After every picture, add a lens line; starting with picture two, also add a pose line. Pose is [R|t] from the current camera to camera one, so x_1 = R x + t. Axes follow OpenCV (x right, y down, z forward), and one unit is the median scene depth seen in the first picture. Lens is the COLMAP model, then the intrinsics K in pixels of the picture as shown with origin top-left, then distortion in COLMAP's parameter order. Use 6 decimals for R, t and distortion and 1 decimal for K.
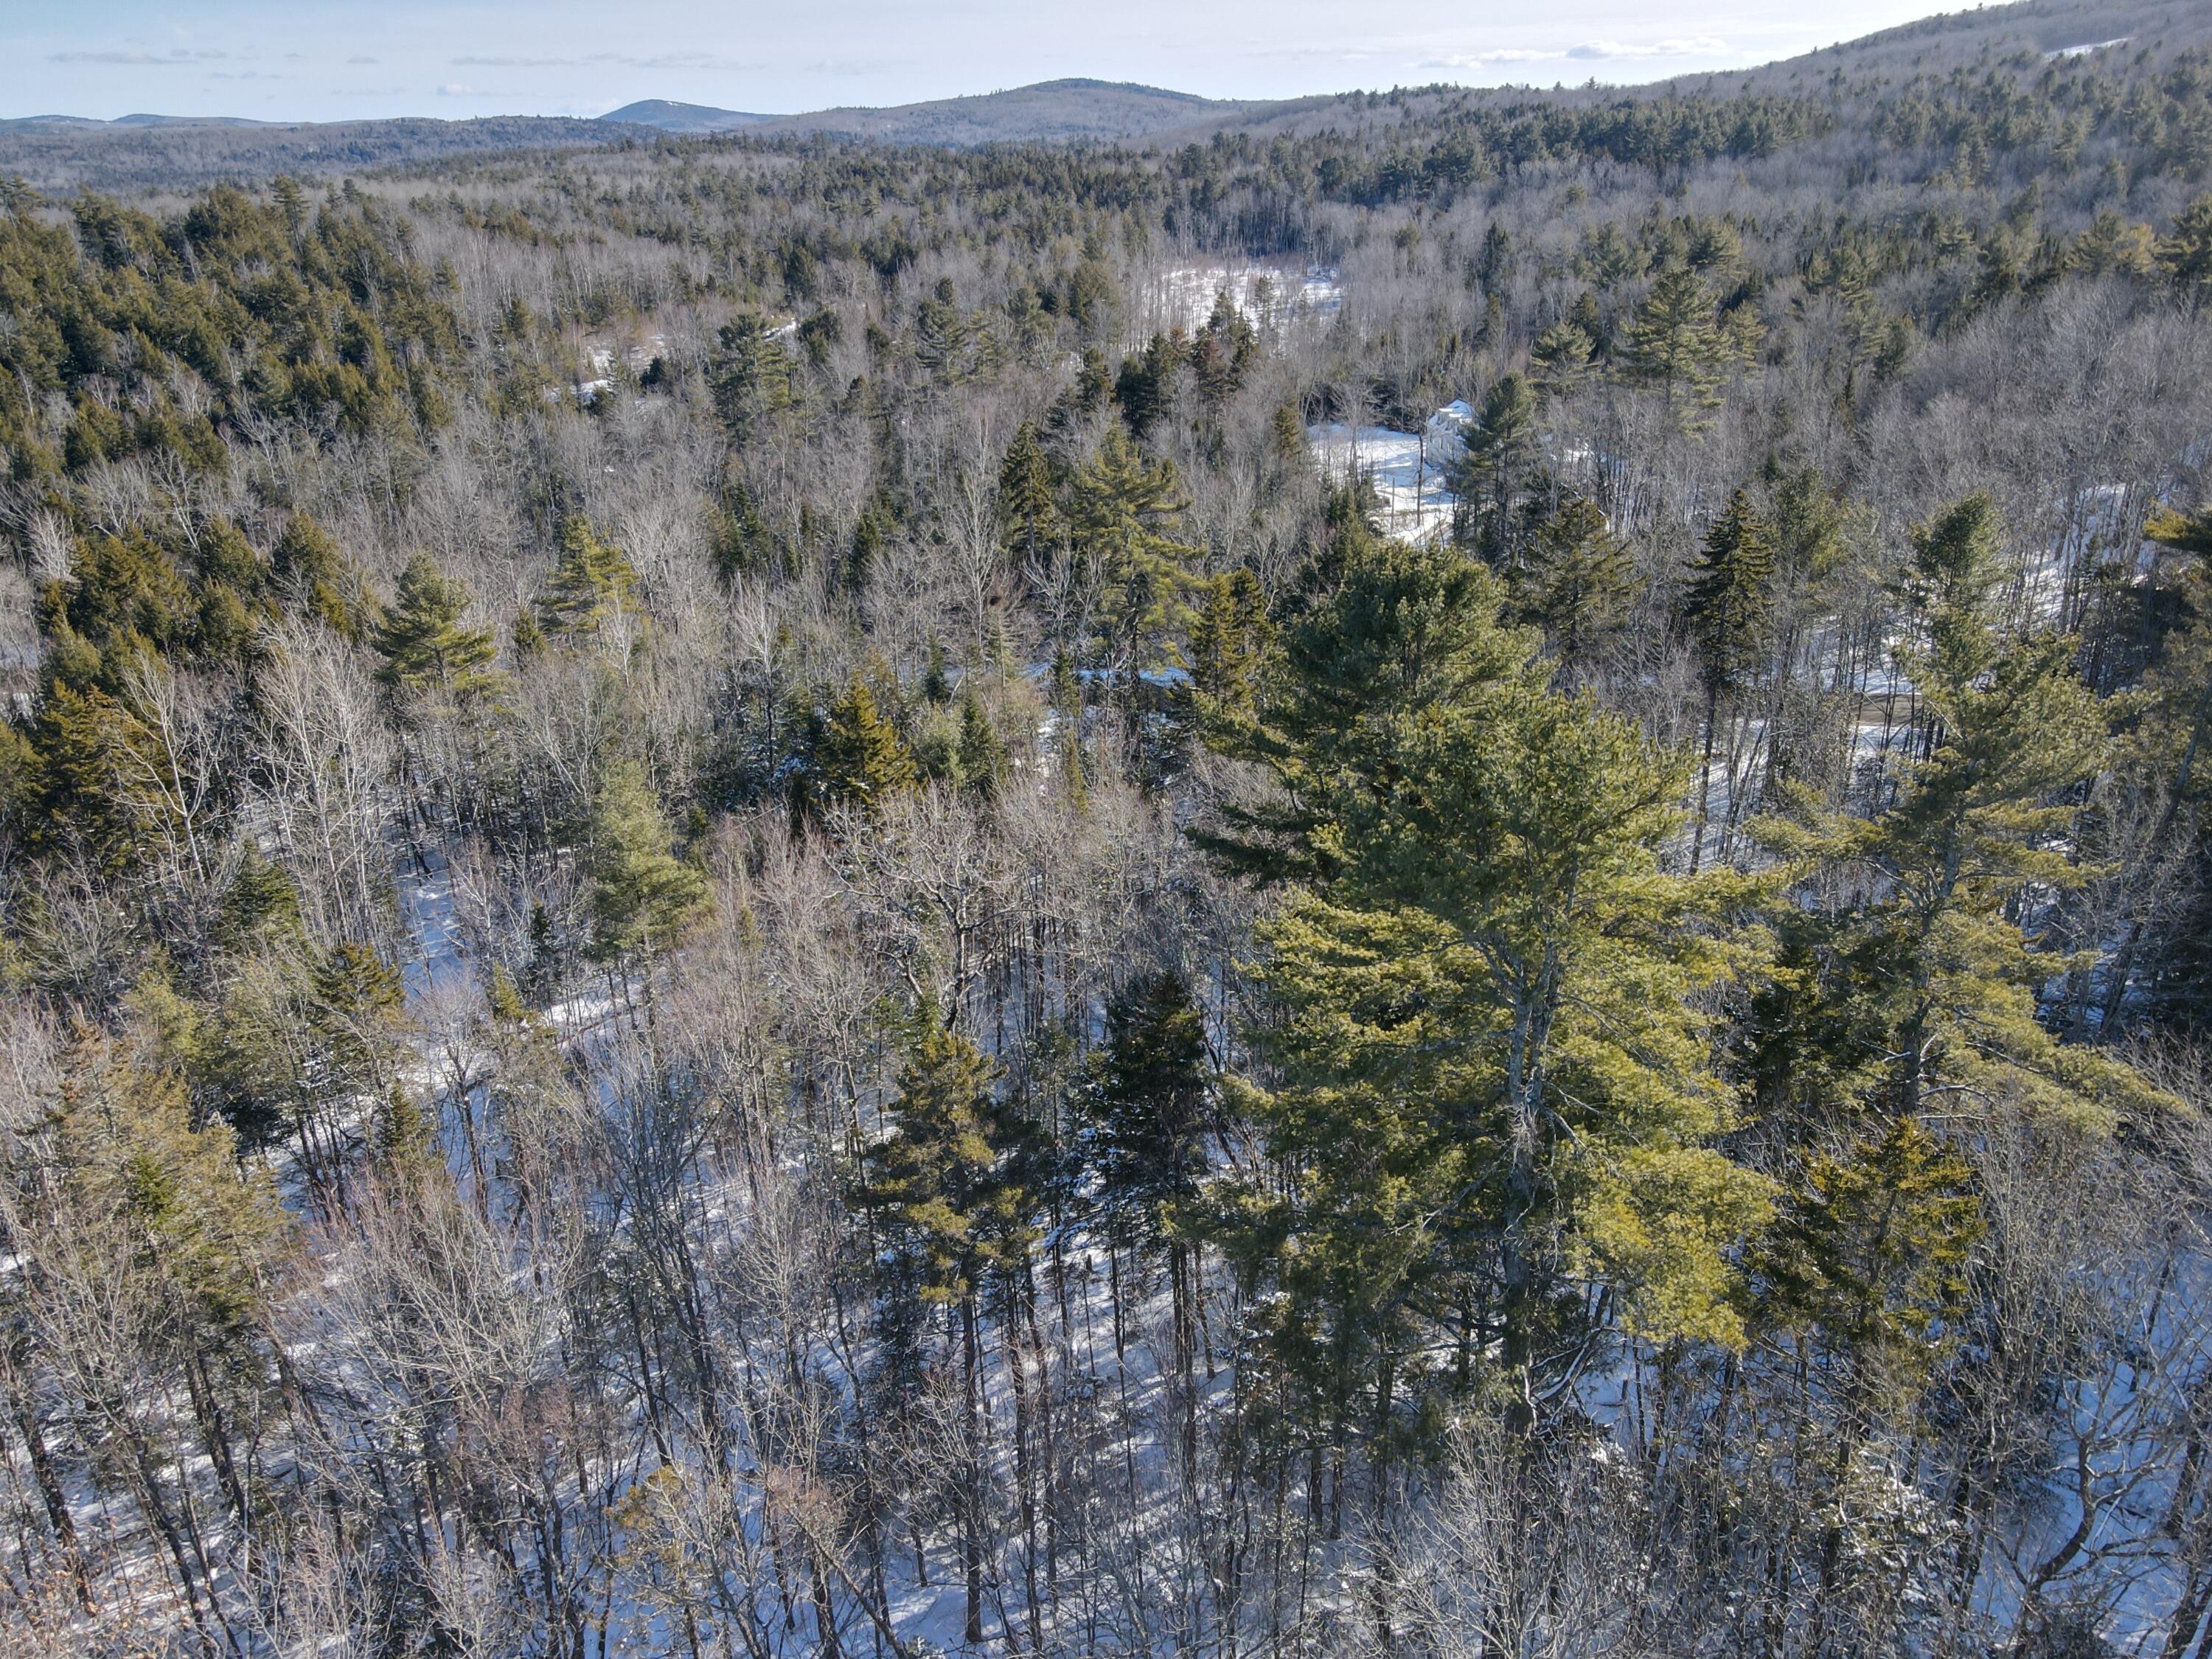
lens RADIAL K [[1620.3, 0, 1109.9], [0, 1620.3, 818.4], [0, 0, 1]] dist [0.012863, 0.007779]
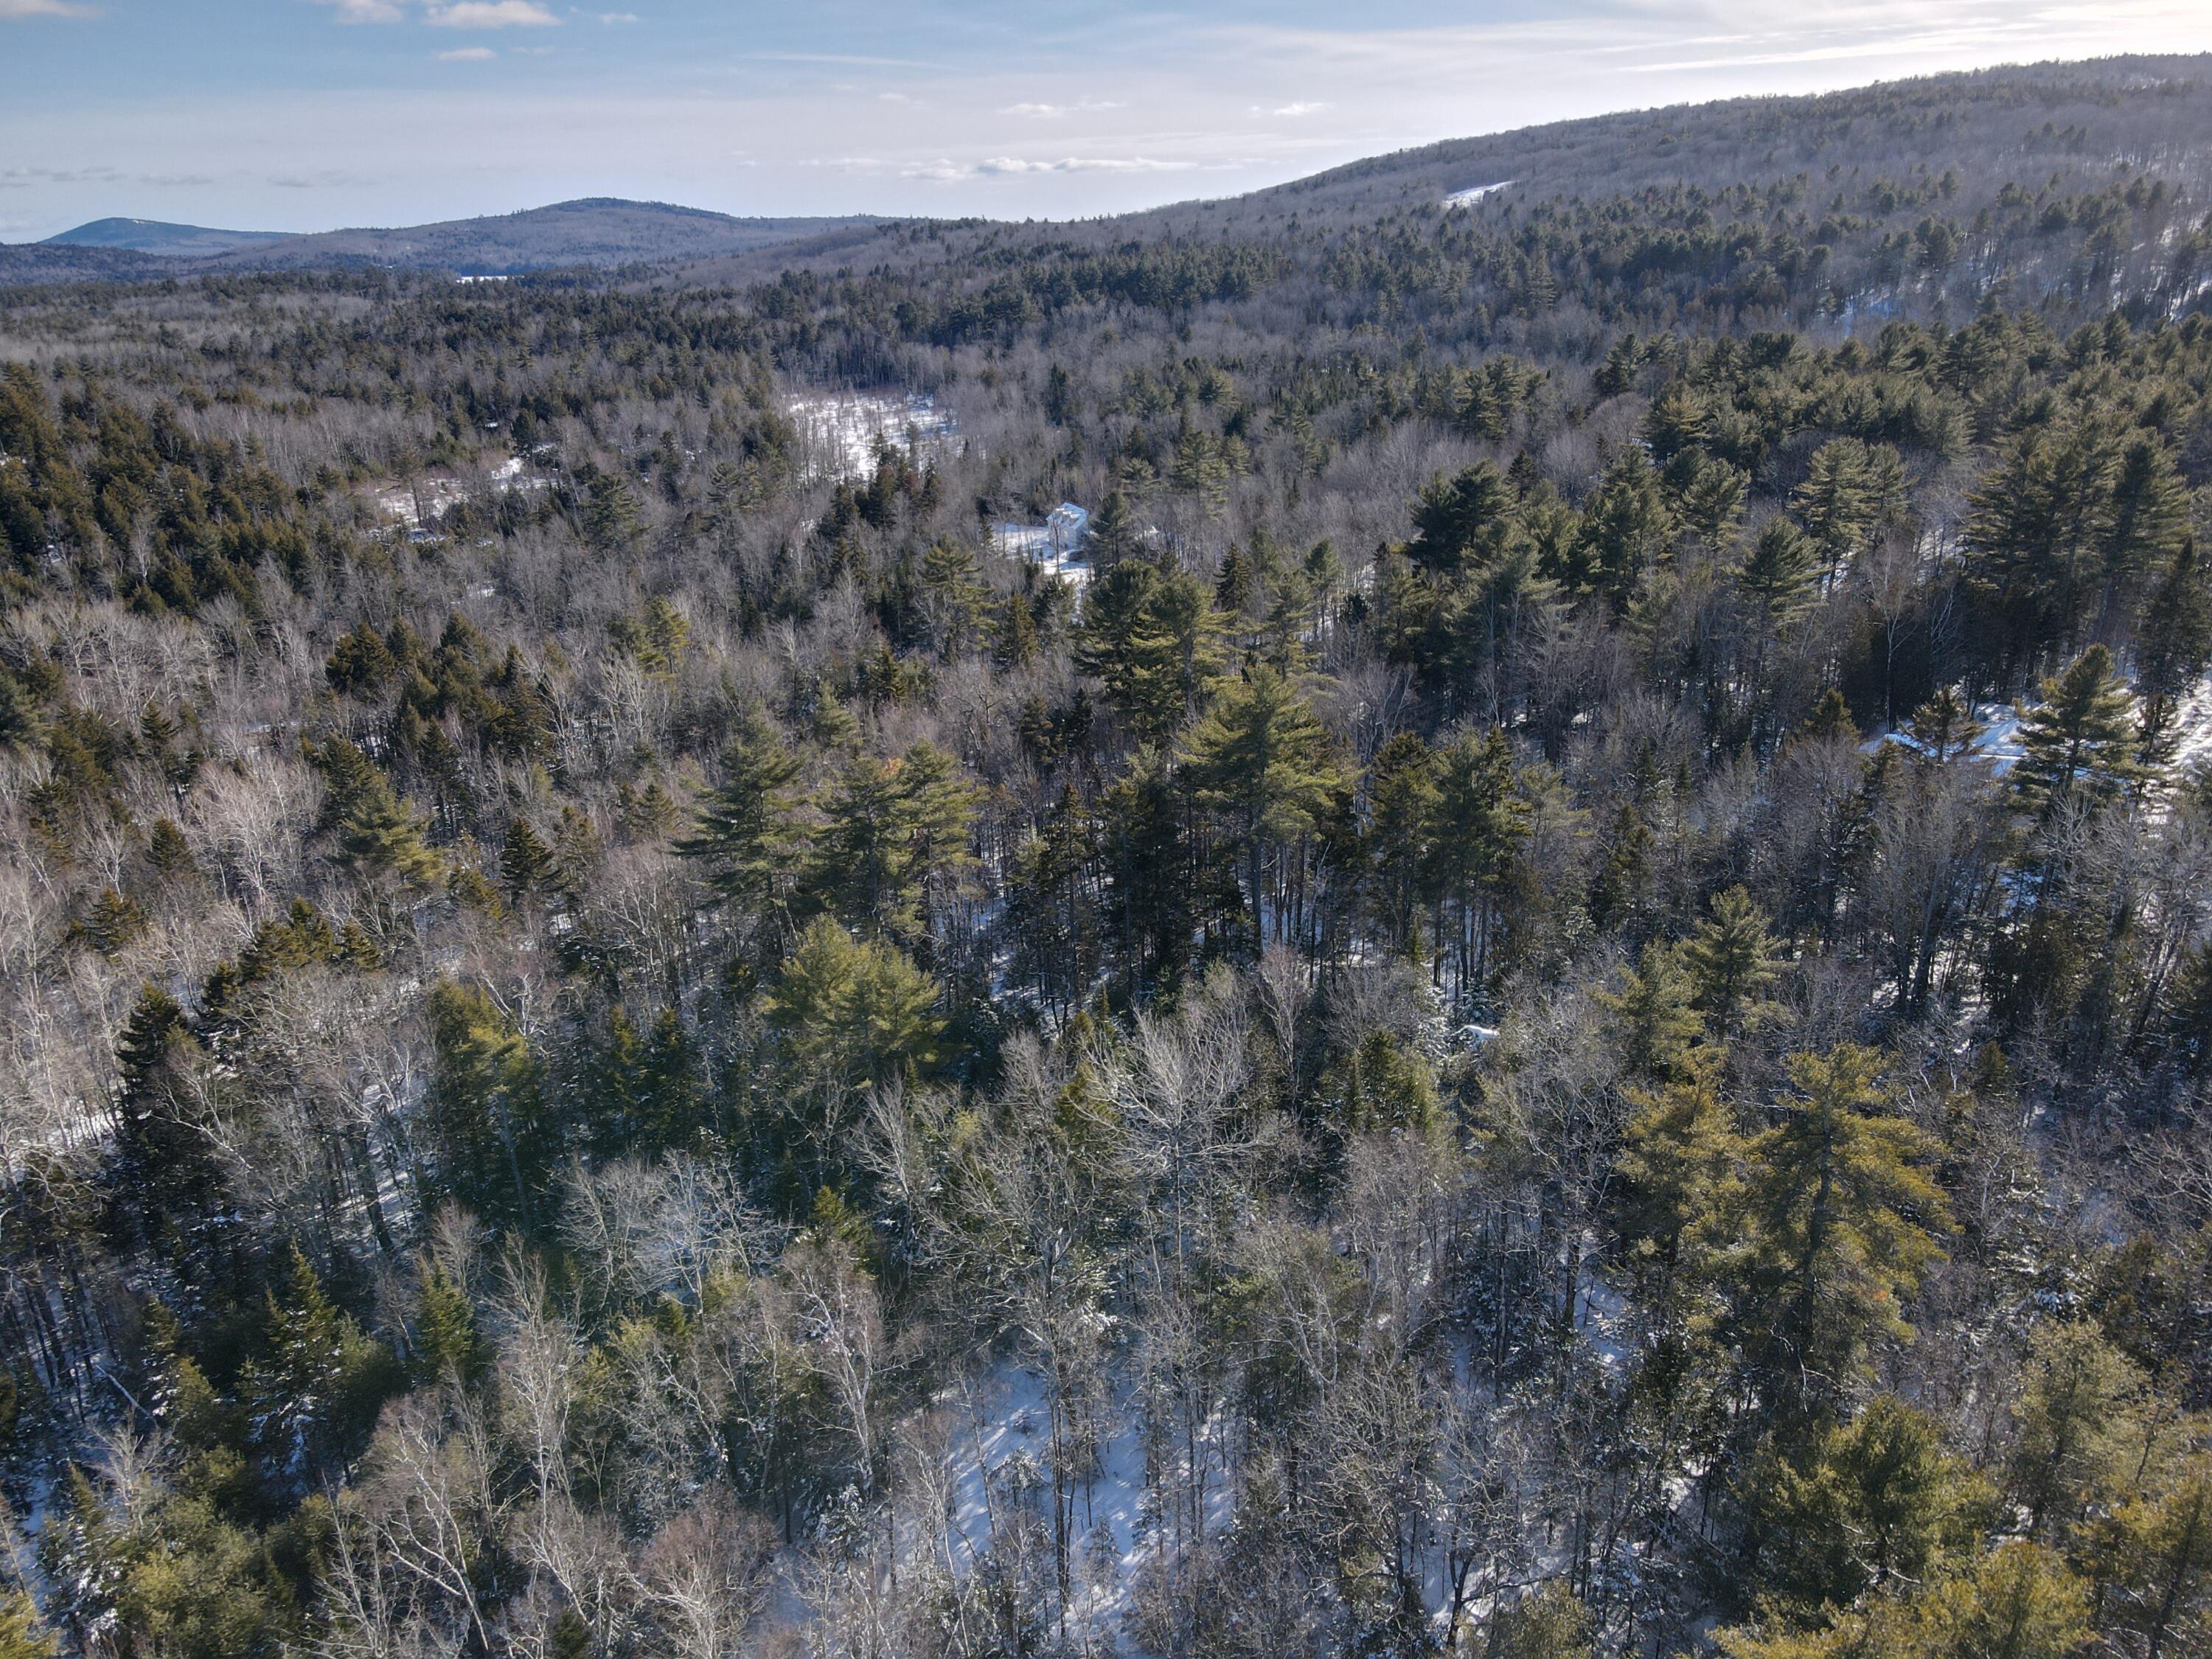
lens RADIAL K [[1620.3, 0, 1109.9], [0, 1620.3, 818.4], [0, 0, 1]] dist [0.012863, 0.007779]
pose [[0.962687, -0.103735, 0.249944, -0.063879], [0.117859, 0.992134, -0.042177, 0.042266], [-0.243603, 0.070061, 0.967341, -0.186079]]
